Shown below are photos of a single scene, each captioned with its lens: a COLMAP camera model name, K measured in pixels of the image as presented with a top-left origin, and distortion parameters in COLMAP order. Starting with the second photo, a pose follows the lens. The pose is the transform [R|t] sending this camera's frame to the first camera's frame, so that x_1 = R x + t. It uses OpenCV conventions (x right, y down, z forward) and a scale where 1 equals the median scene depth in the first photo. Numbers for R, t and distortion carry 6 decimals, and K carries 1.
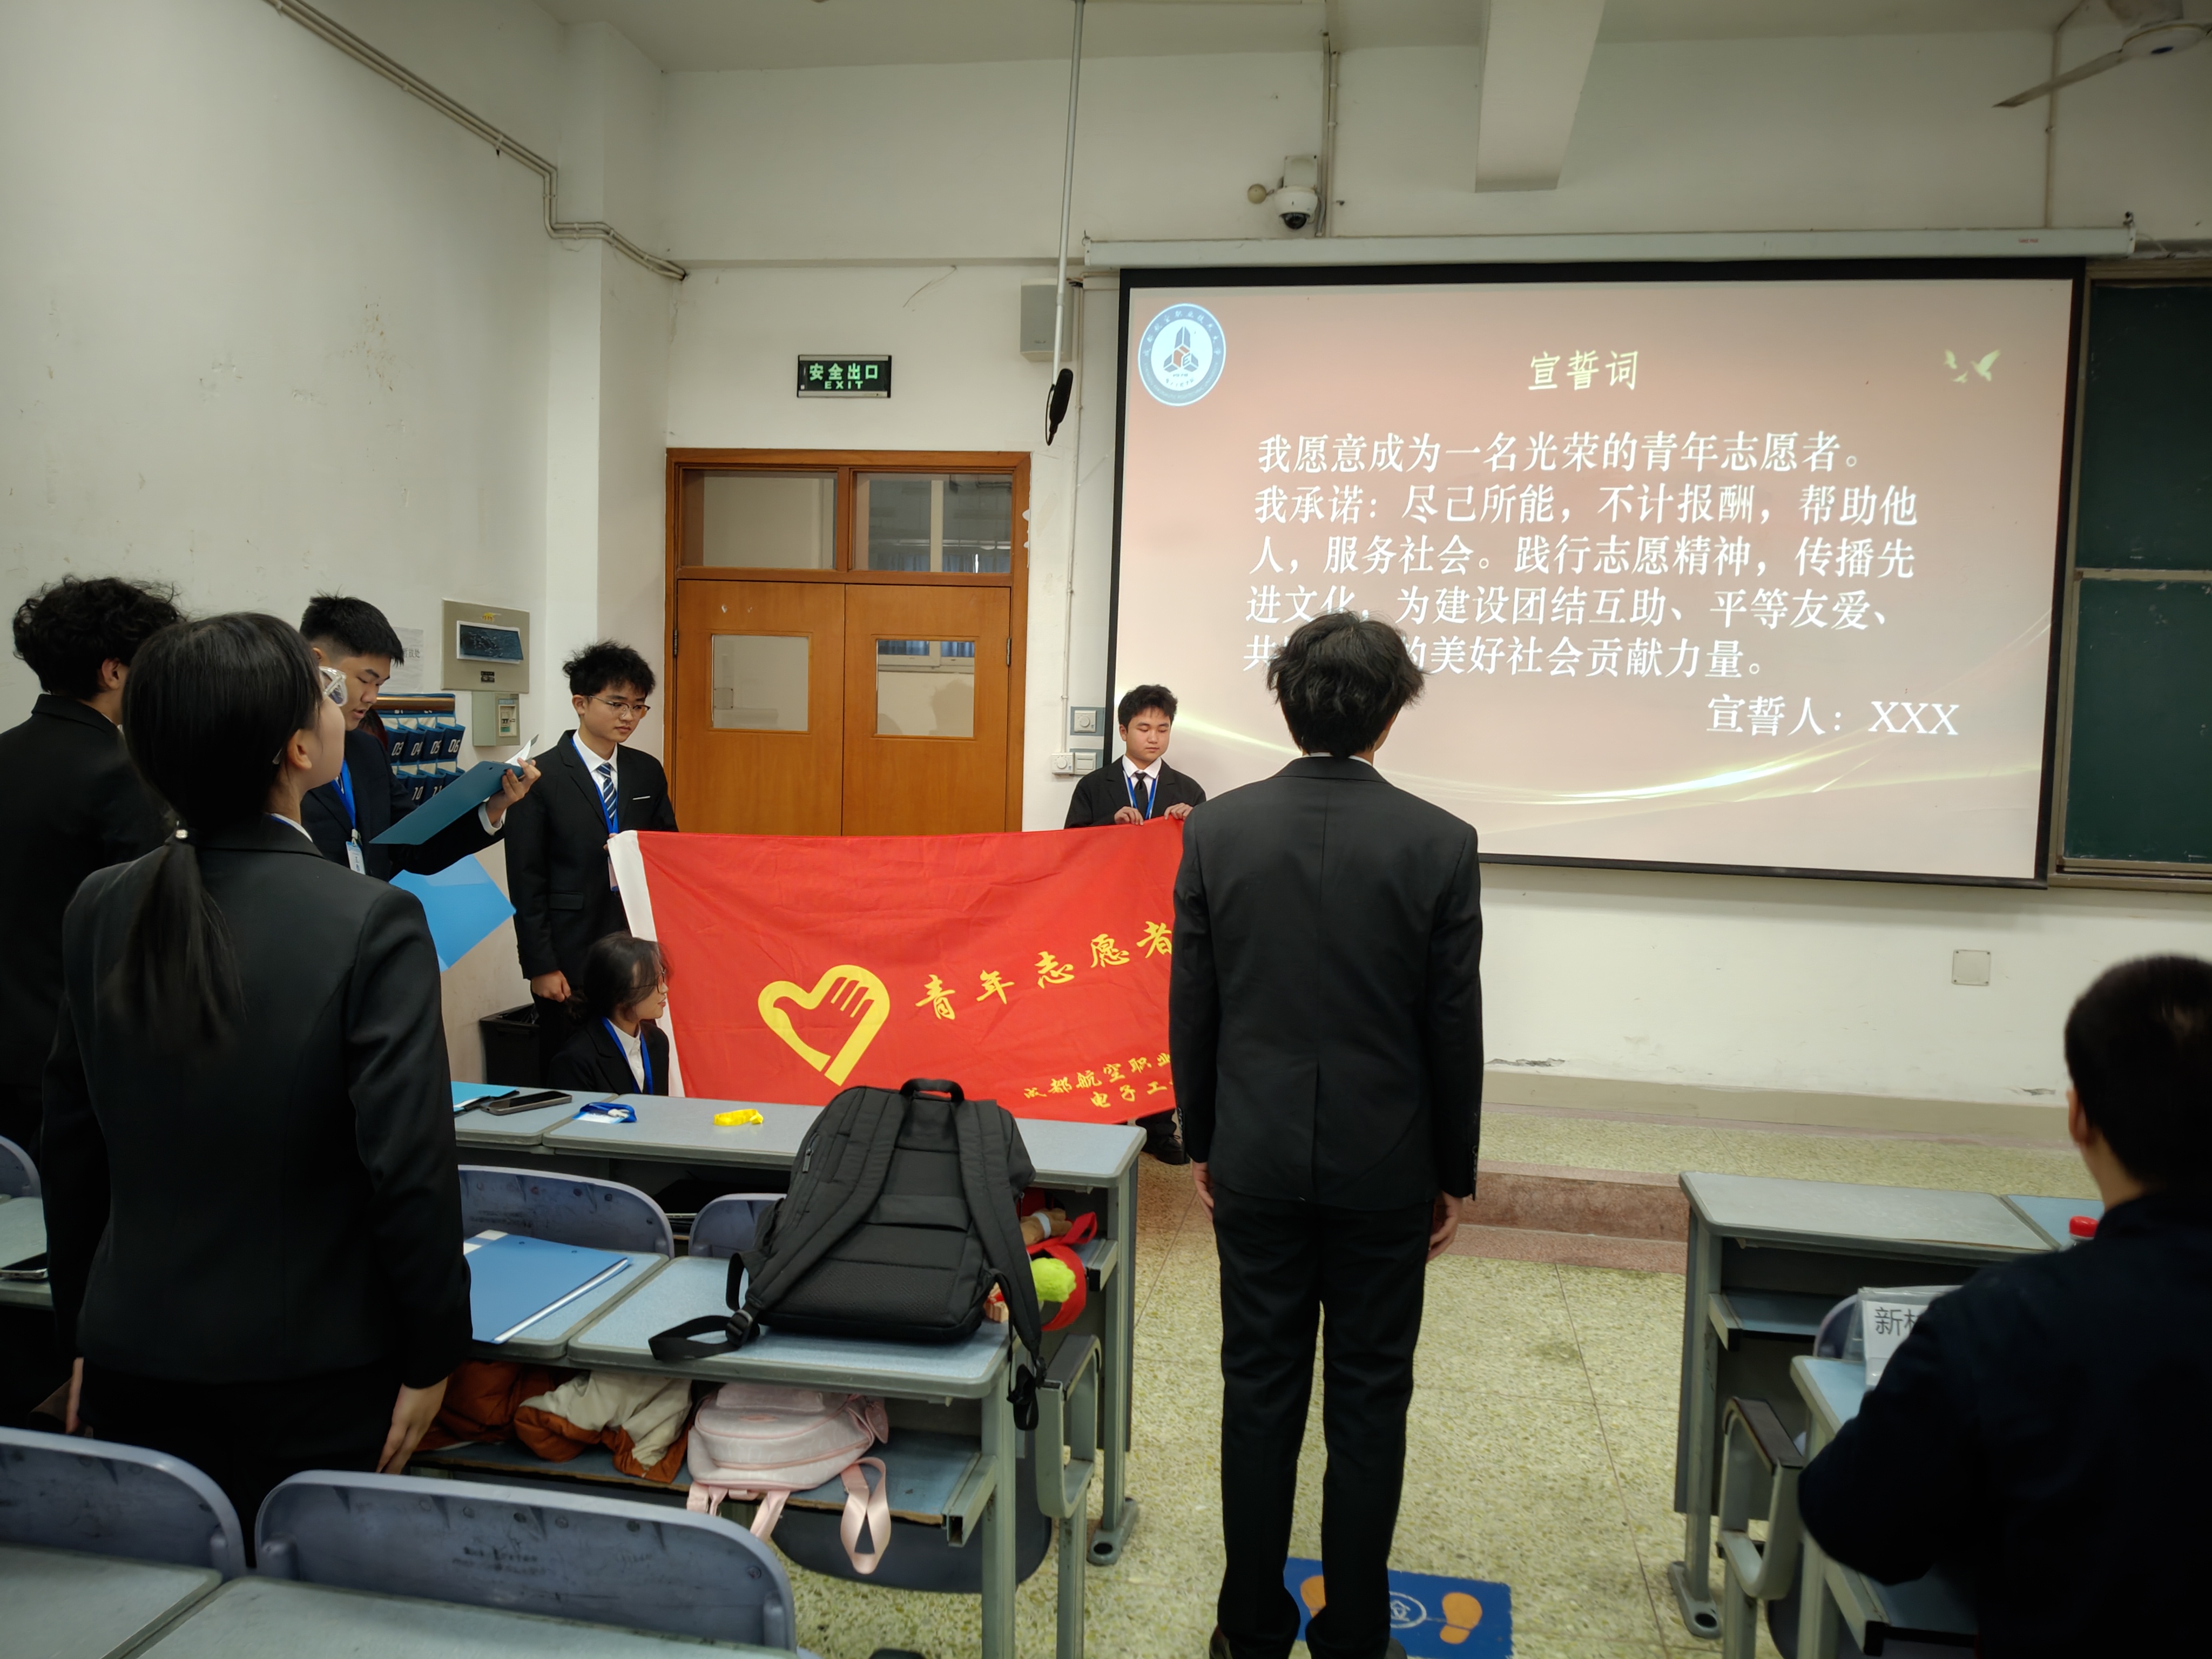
lens RADIAL K [[1687.6, 0, 1107.5], [0, 1687.6, 835.9], [0, 0, 1]] dist [0.096058, -0.201931]
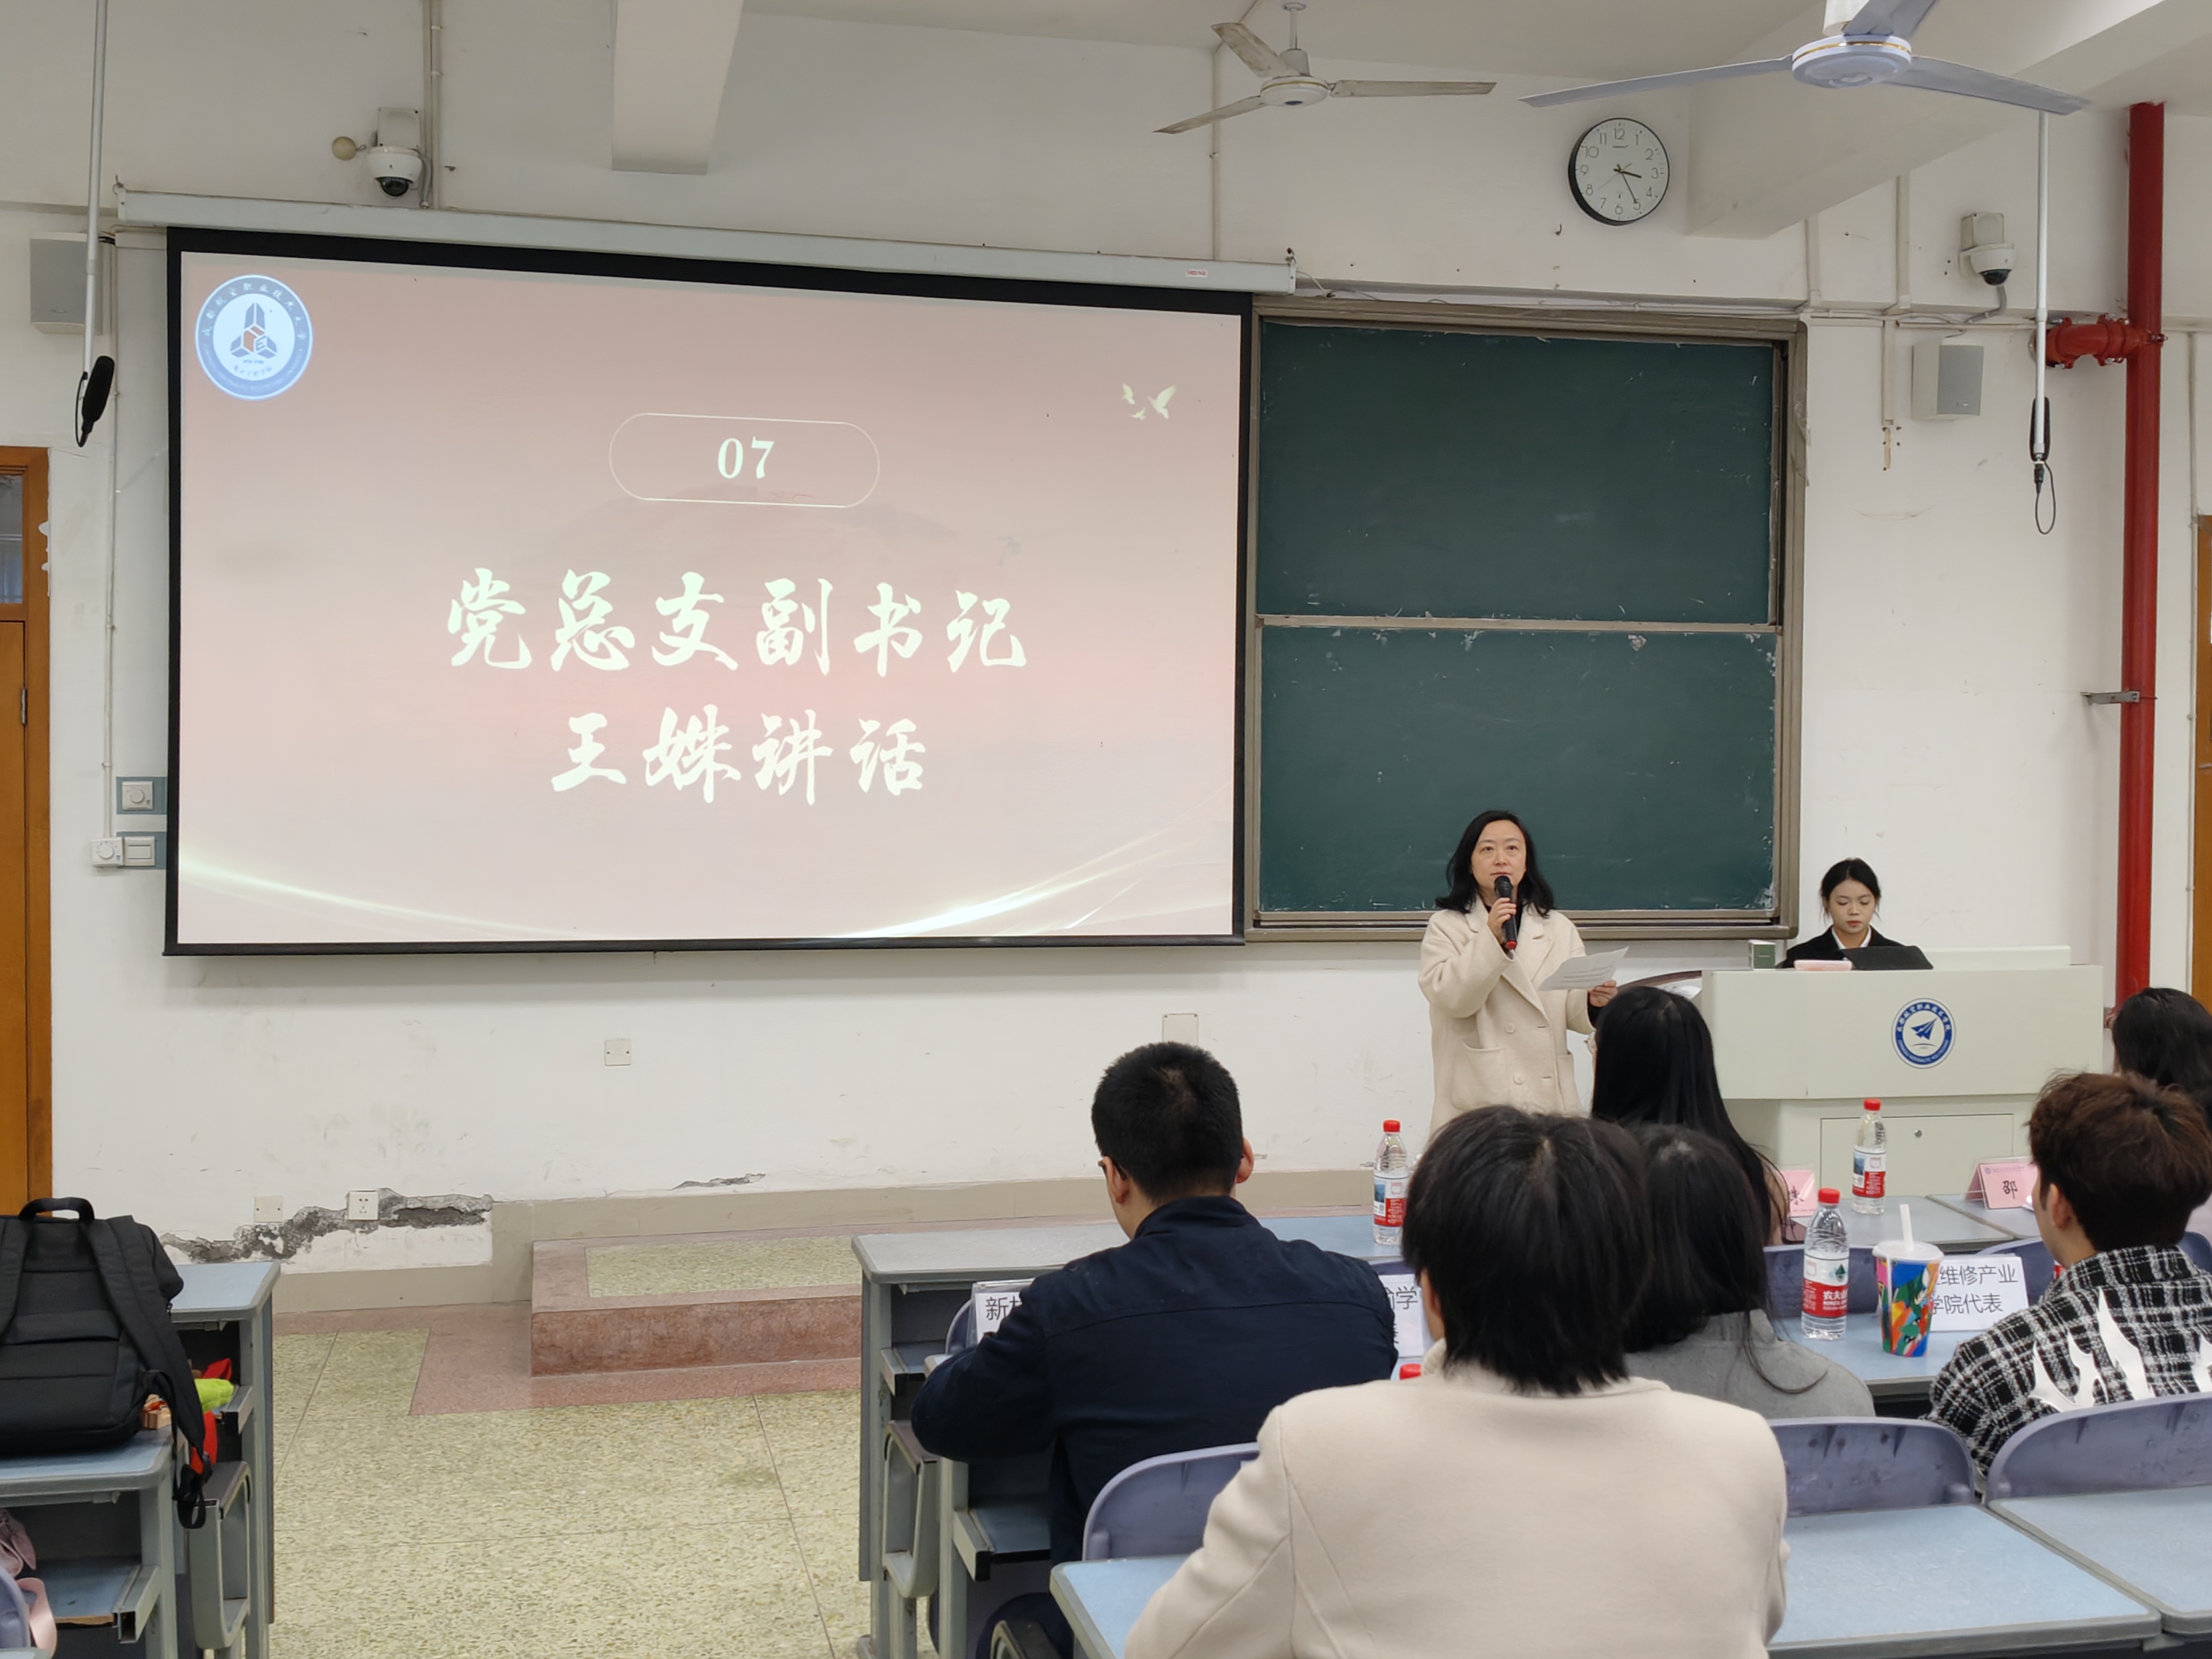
lens RADIAL K [[2334.8, 0, 1138.7], [0, 2334.8, 830.4], [0, 0, 1]] dist [0.126427, -0.286900]
pose [[0.915716, -0.032515, 0.400508, -0.041406], [0.048842, 0.998337, -0.030622, 0.005265], [-0.398846, 0.047603, 0.915782, -0.255629]]
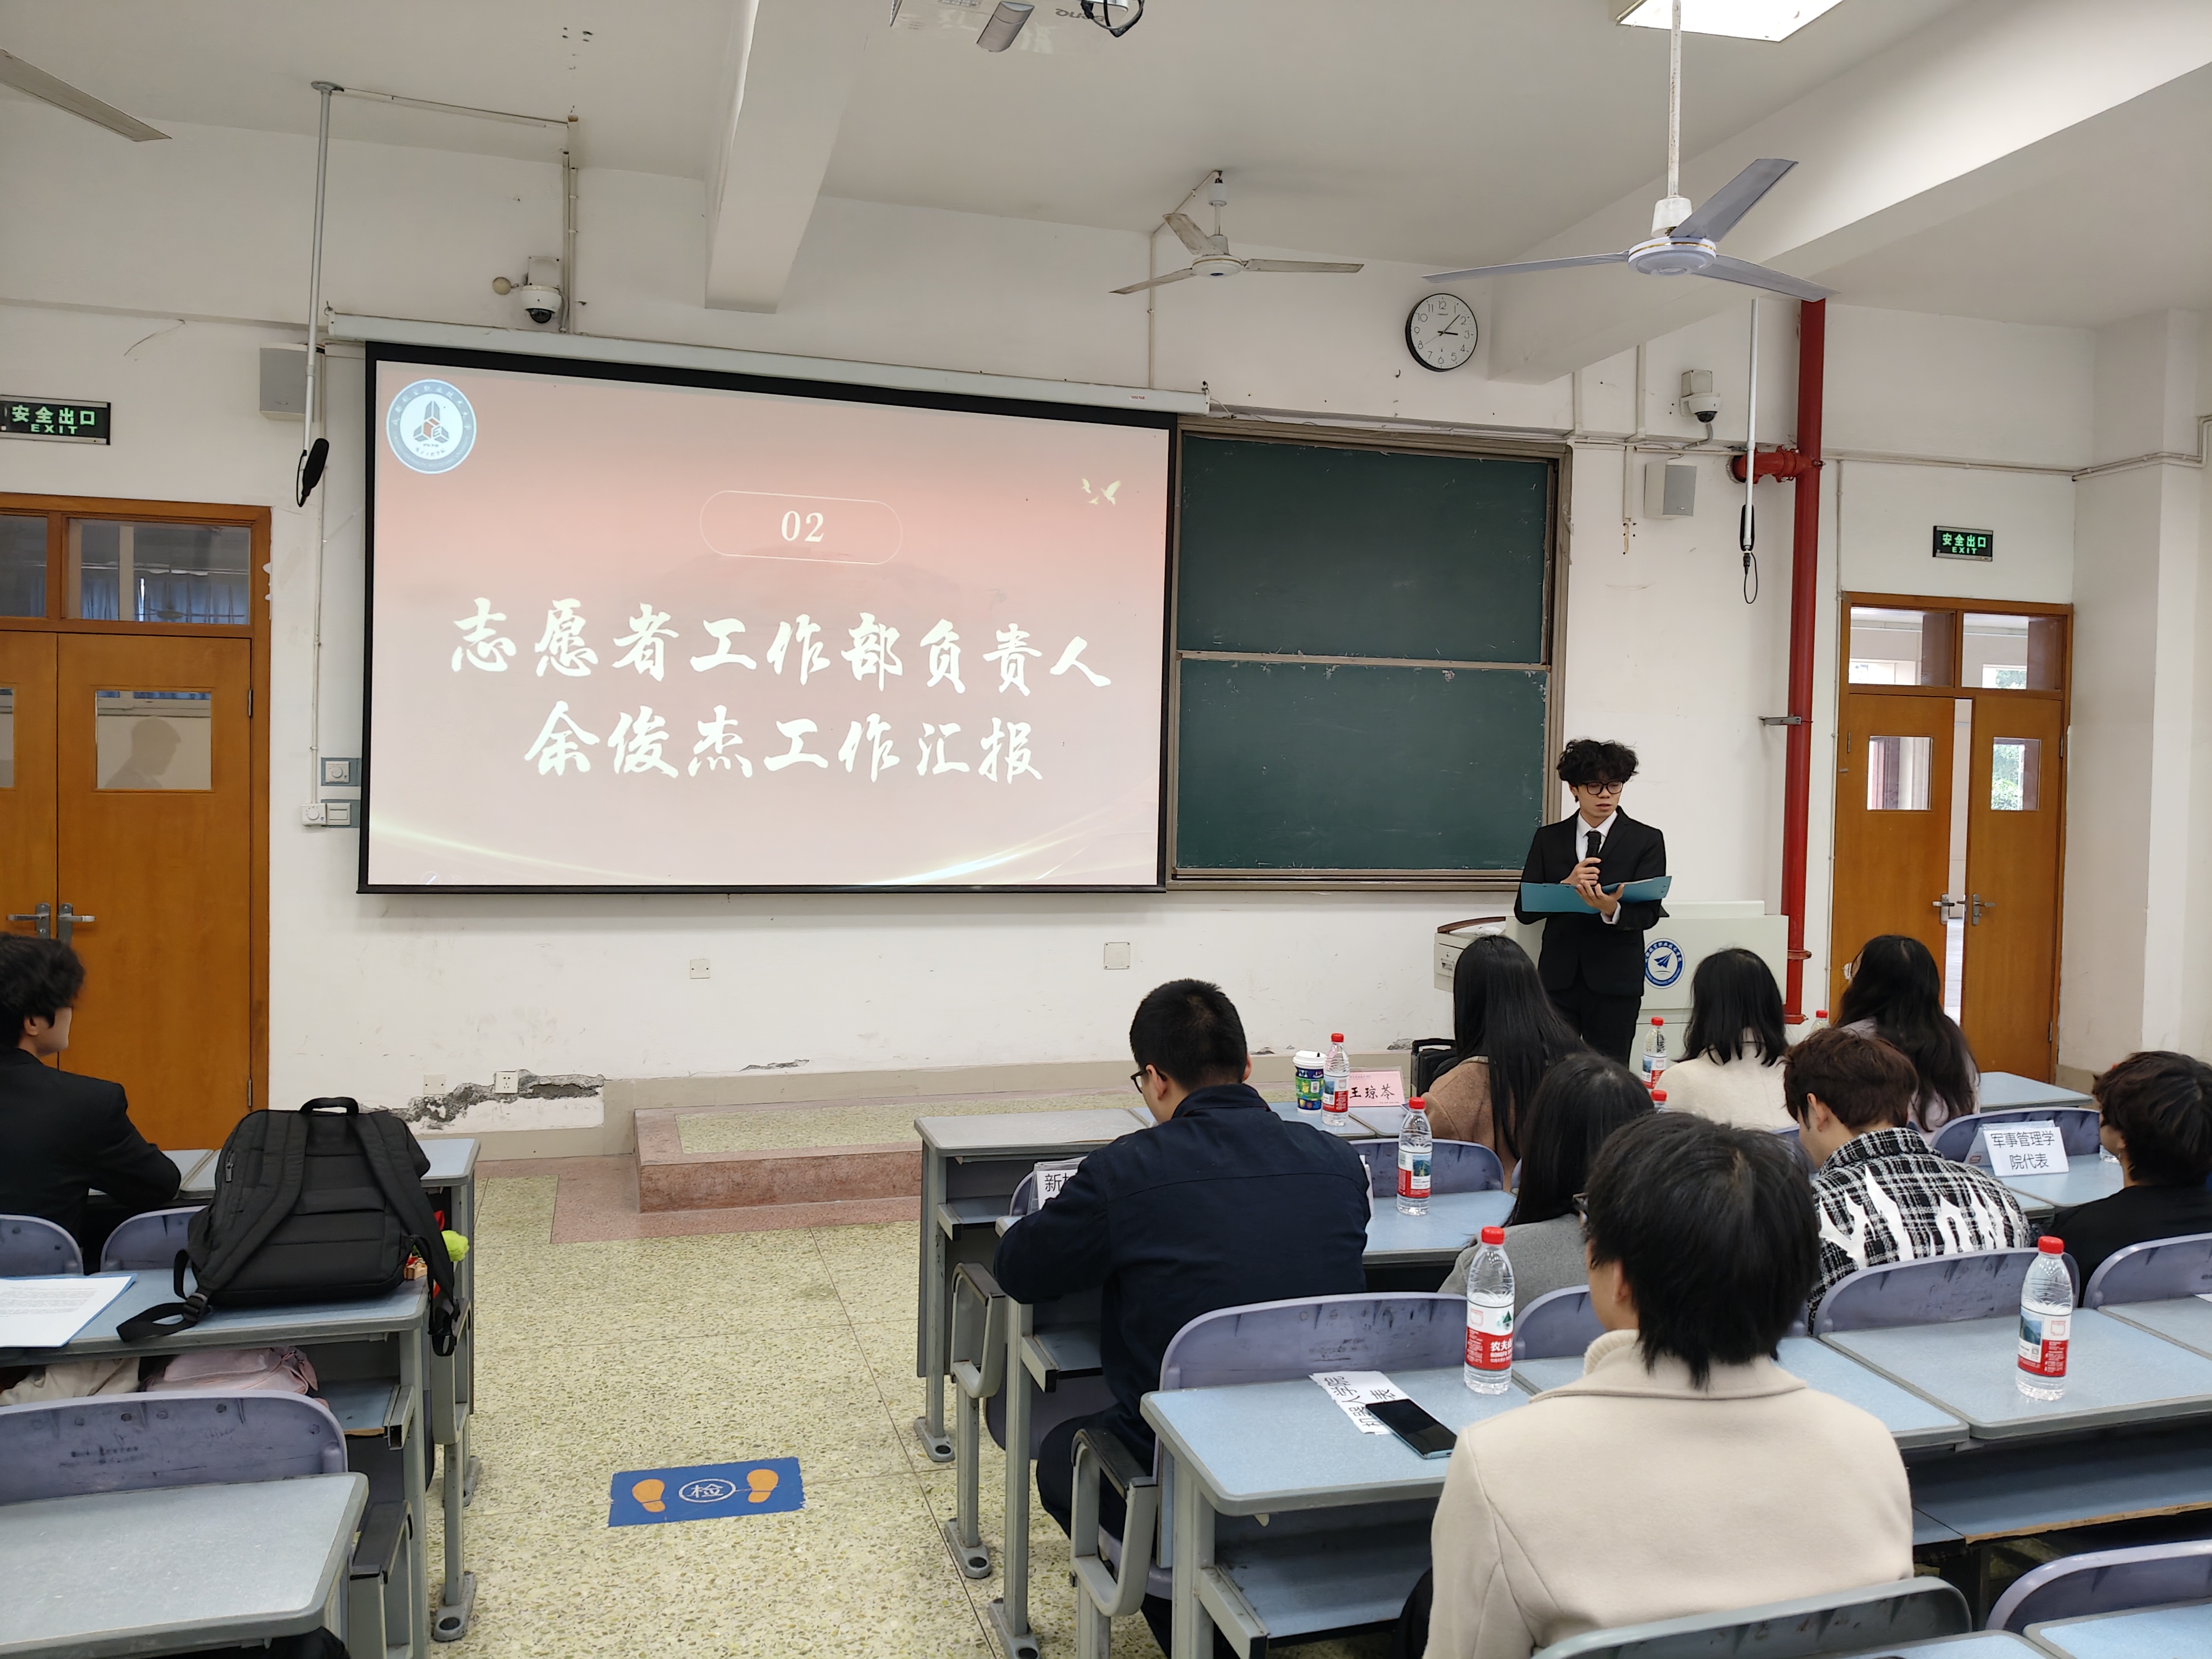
lens RADIAL K [[1684.1, 0, 1129.0], [0, 1684.1, 812.4], [0, 0, 1]] dist [0.099436, -0.201845]
pose [[0.891402, -0.023594, 0.452598, -0.079619], [0.036571, 0.999132, -0.019944, -0.008135], [-0.451735, 0.034330, 0.891491, -0.196023]]
